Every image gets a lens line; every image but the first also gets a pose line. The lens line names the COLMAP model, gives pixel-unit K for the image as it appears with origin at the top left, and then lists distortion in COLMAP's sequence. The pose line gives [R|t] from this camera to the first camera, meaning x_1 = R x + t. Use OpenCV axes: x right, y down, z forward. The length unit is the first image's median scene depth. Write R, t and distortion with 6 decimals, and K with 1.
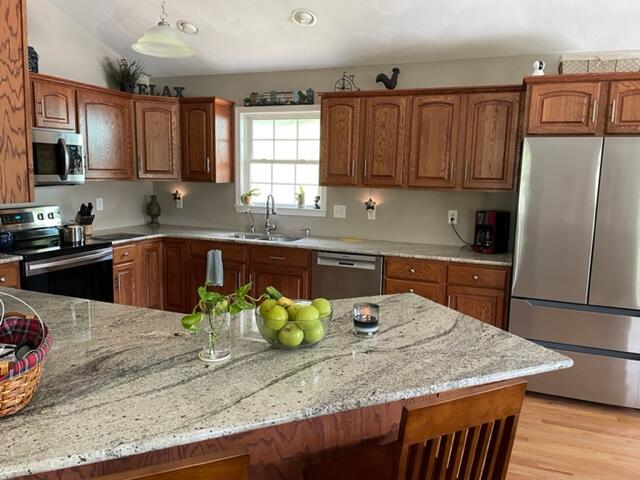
lens RADIAL K [[482.3, 0, 320.8], [0, 482.3, 239.0], [0, 0, 1]] dist [0.079259, -0.098078]
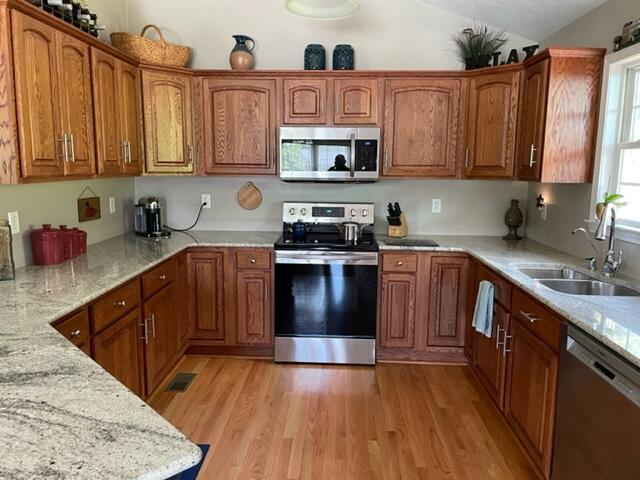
lens RADIAL K [[482.3, 0, 317.5], [0, 482.3, 239.5], [0, 0, 1]] dist [0.079259, -0.098078]
pose [[0.330930, 0.124290, -0.935434, 0.311170], [-0.135129, 0.987314, 0.083378, -0.056098], [0.933930, 0.098812, 0.343527, 0.515879]]
